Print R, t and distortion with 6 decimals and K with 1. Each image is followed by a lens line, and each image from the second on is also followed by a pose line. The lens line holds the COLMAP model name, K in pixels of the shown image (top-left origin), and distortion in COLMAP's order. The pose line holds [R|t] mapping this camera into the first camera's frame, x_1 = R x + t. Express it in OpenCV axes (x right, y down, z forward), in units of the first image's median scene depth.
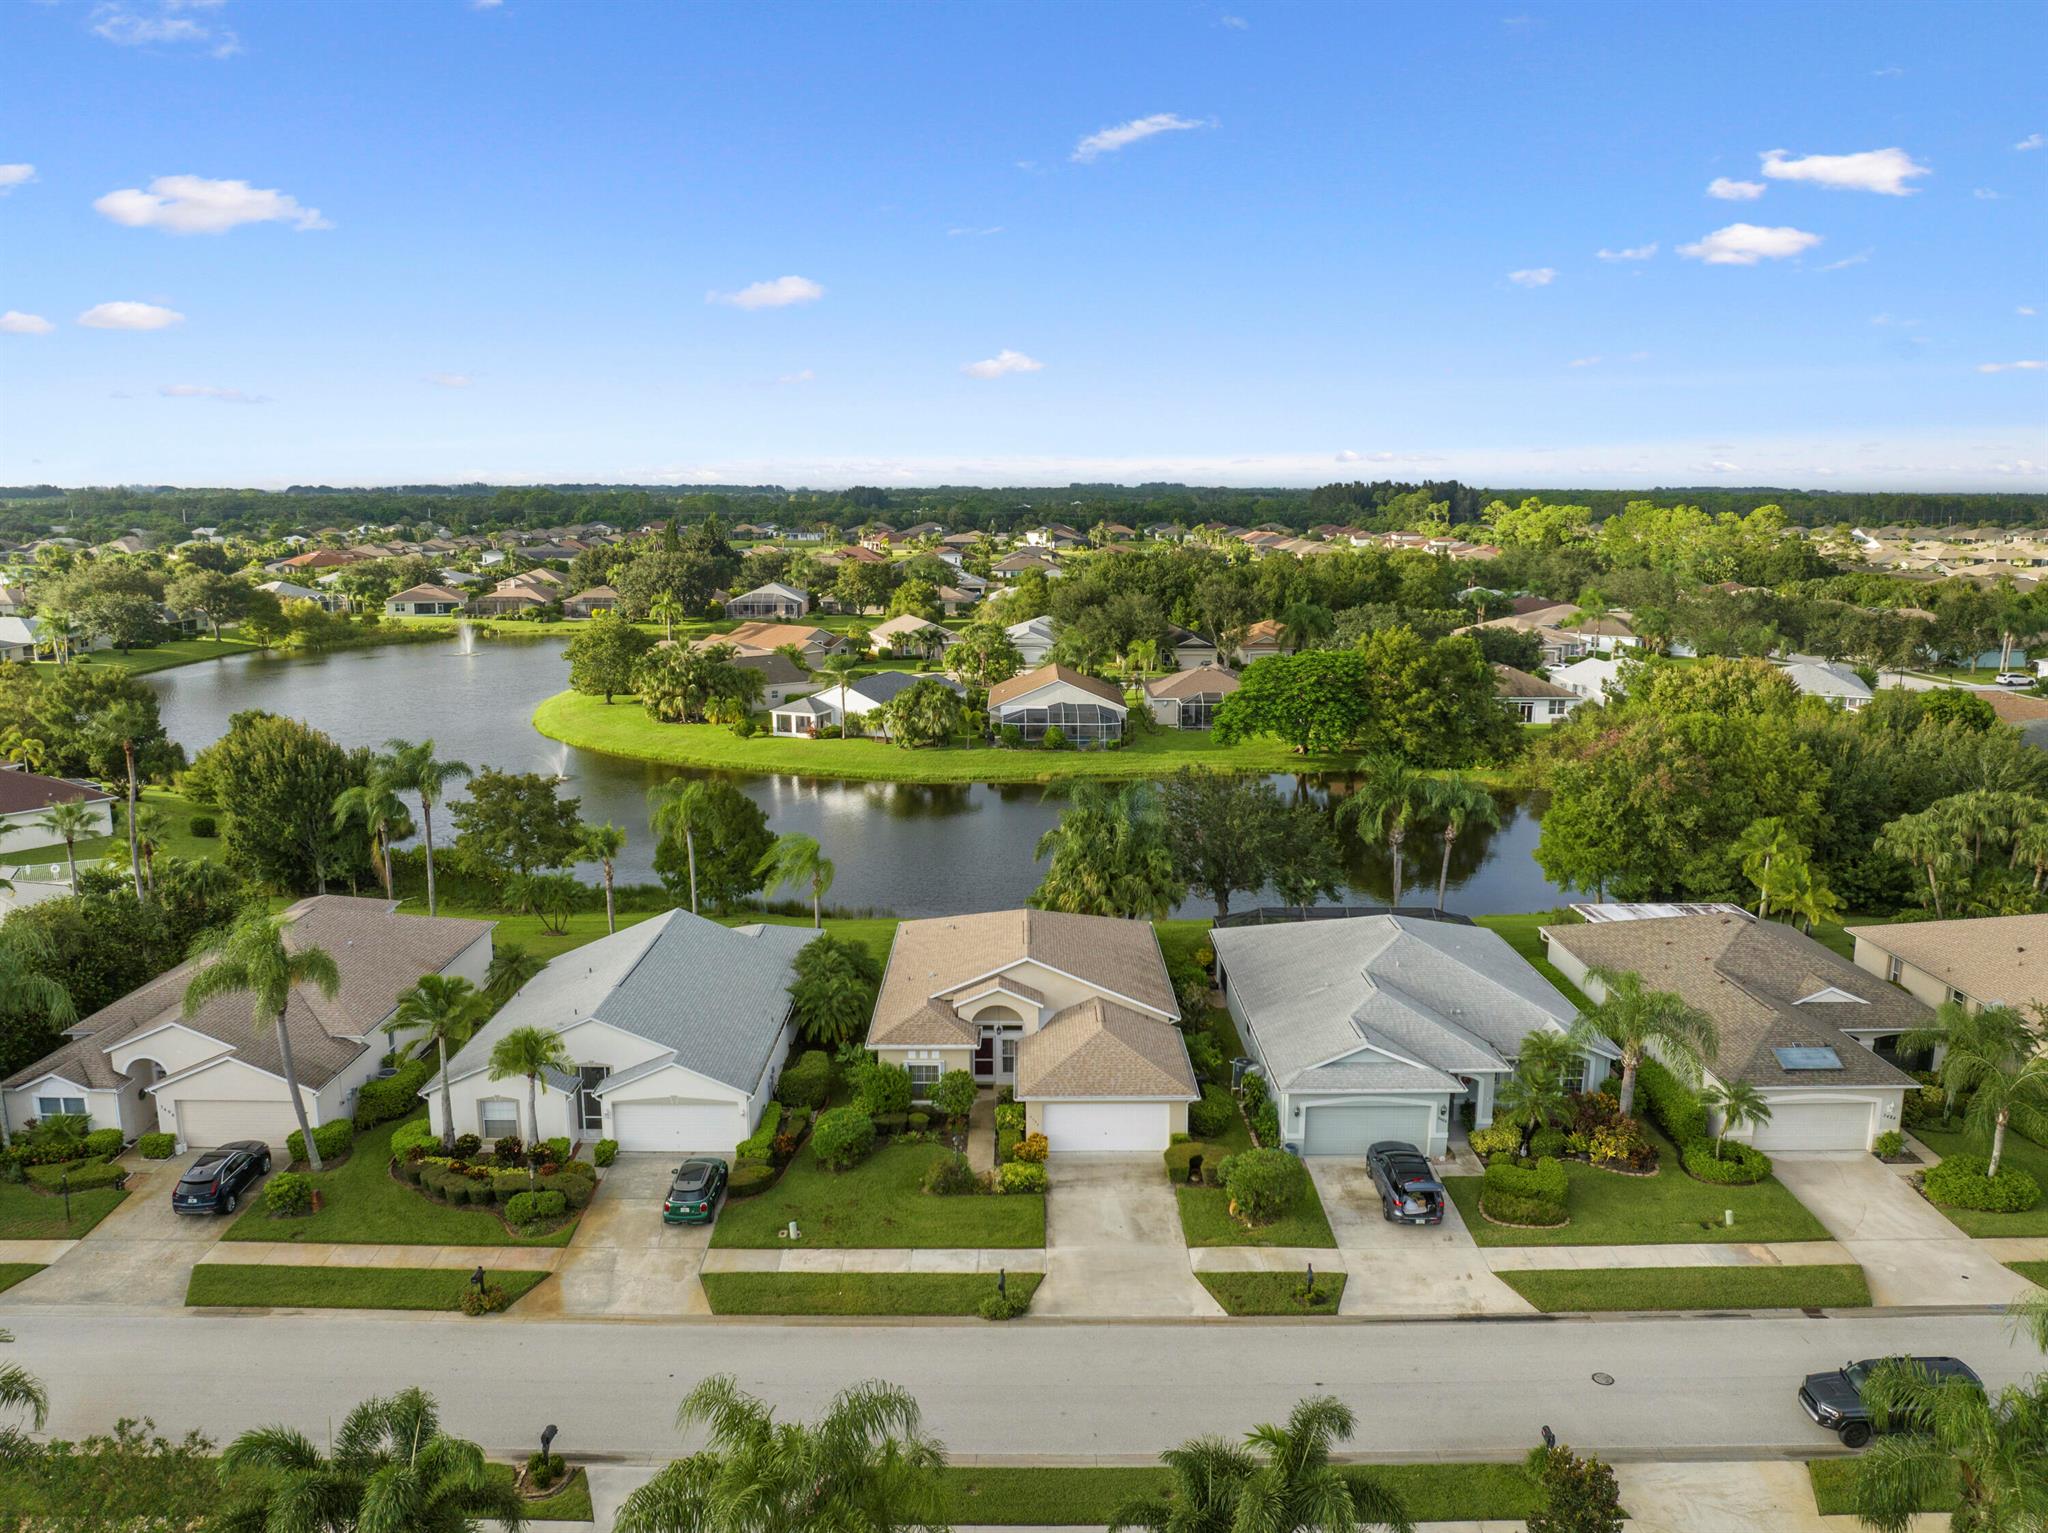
lens RADIAL K [[1447.4, 0, 1024.0], [0, 1447.4, 766.5], [0, 0, 1]] dist [-0.007429, -0.051015]
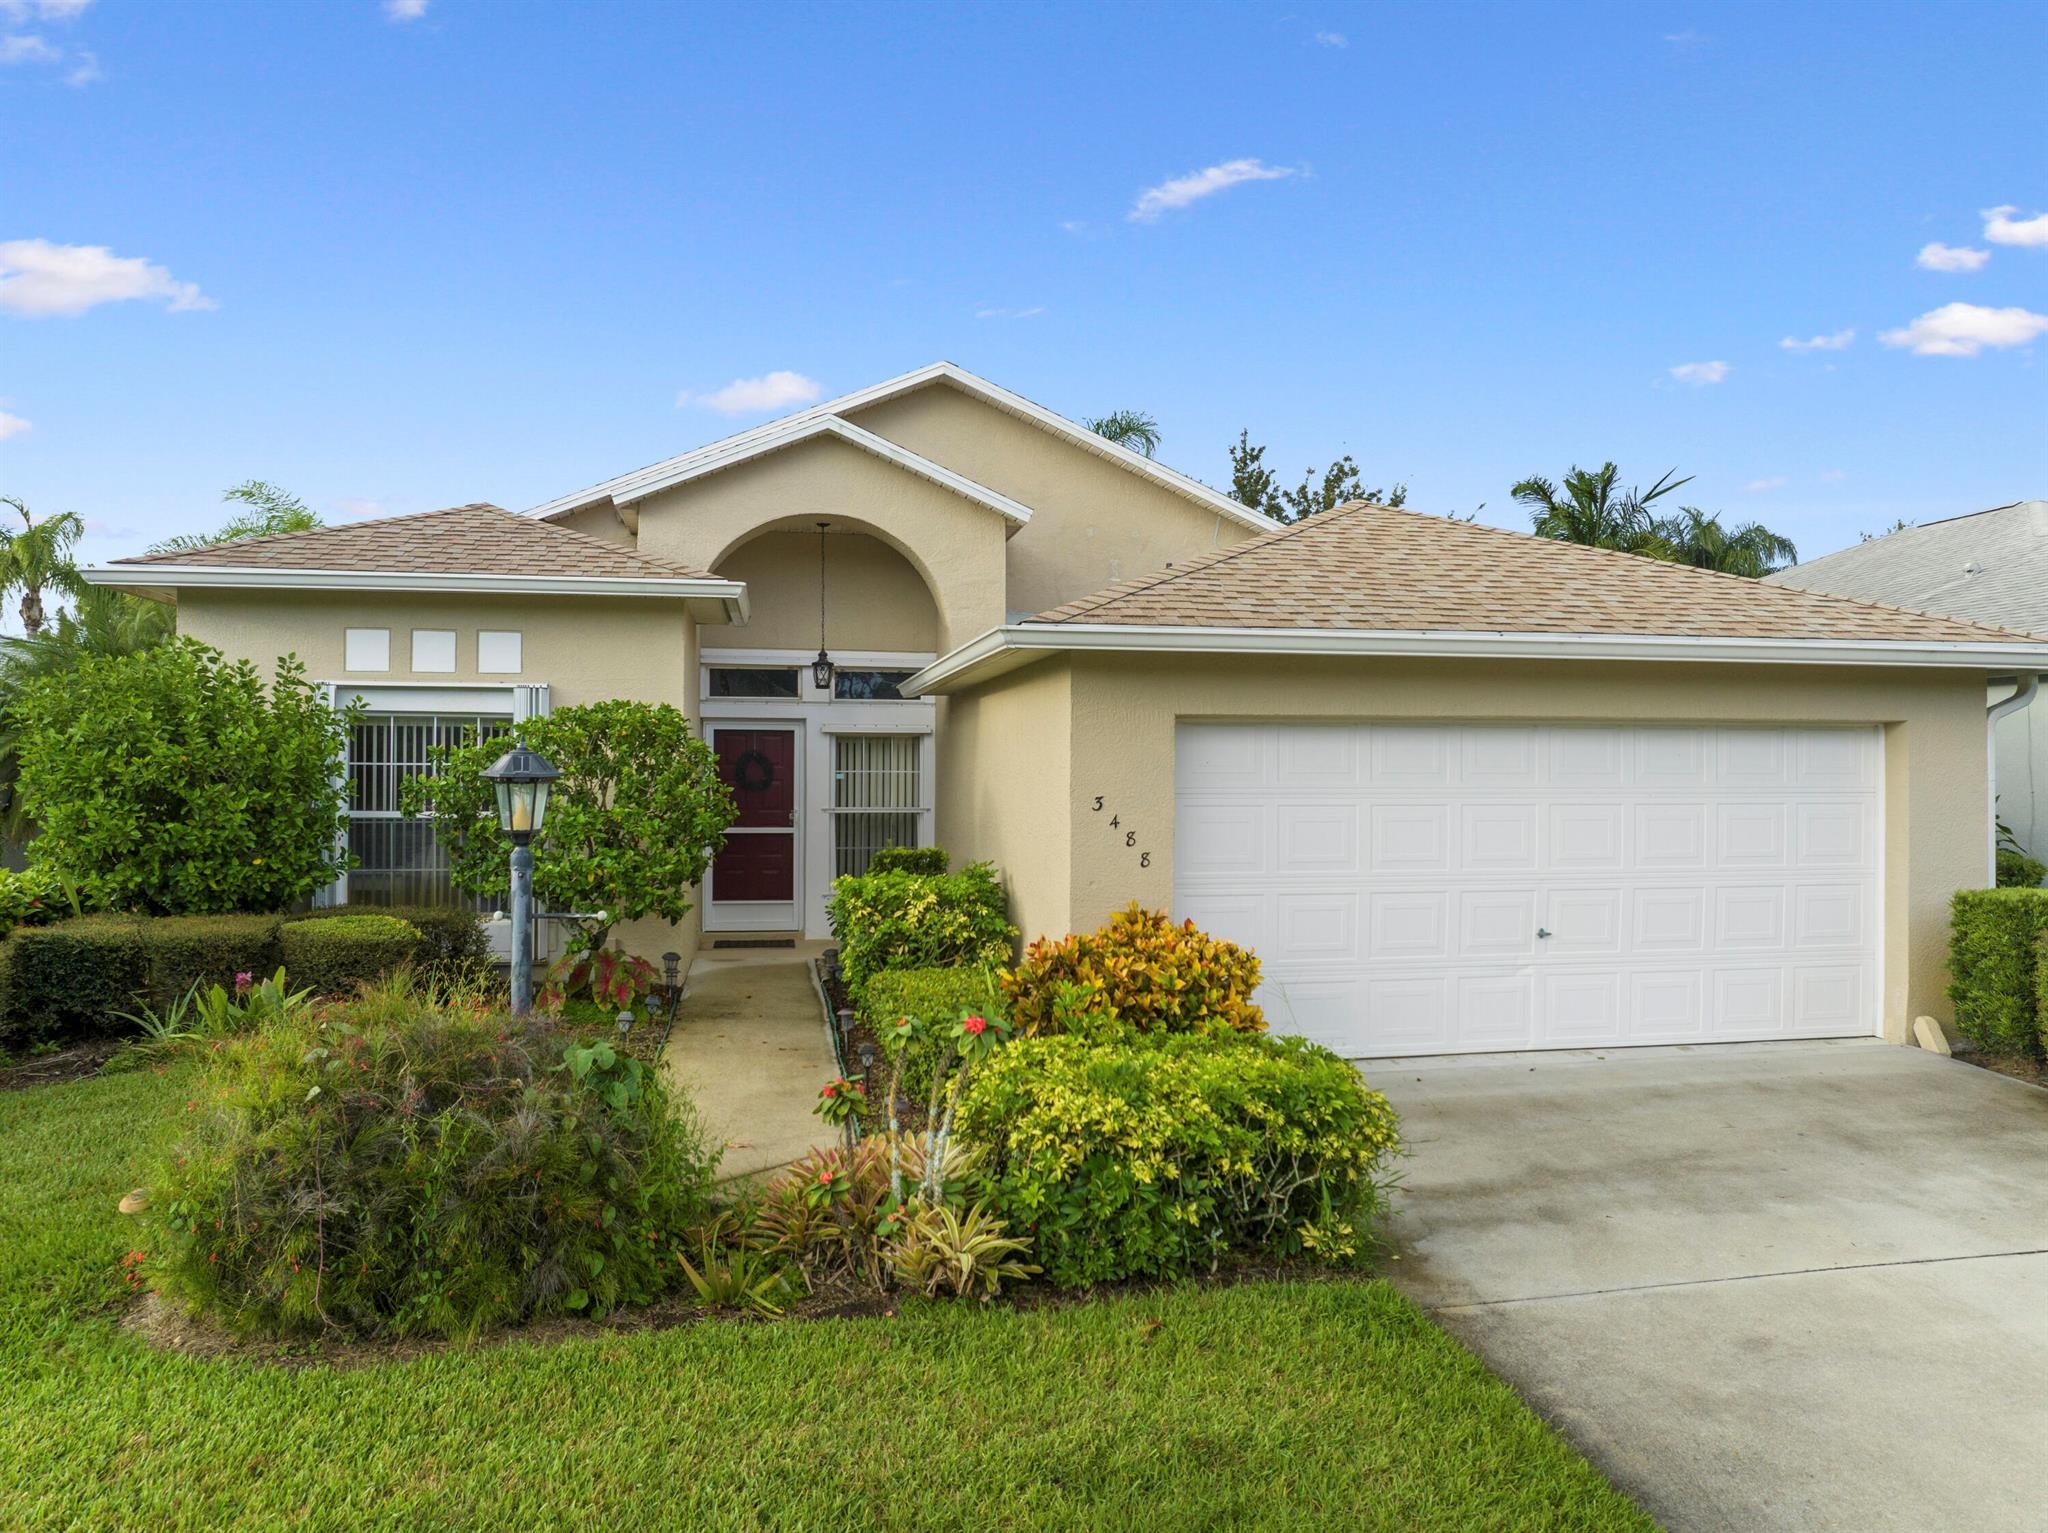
lens RADIAL K [[1443.9, 0, 1032.9], [0, 1443.9, 751.5], [0, 0, 1]] dist [-0.041203, 0.000598]
pose [[0.983557, 0.010254, 0.180309, -0.028179], [0.026776, 0.979074, -0.201737, 0.263212], [-0.178605, 0.203247, 0.962700, 0.848377]]
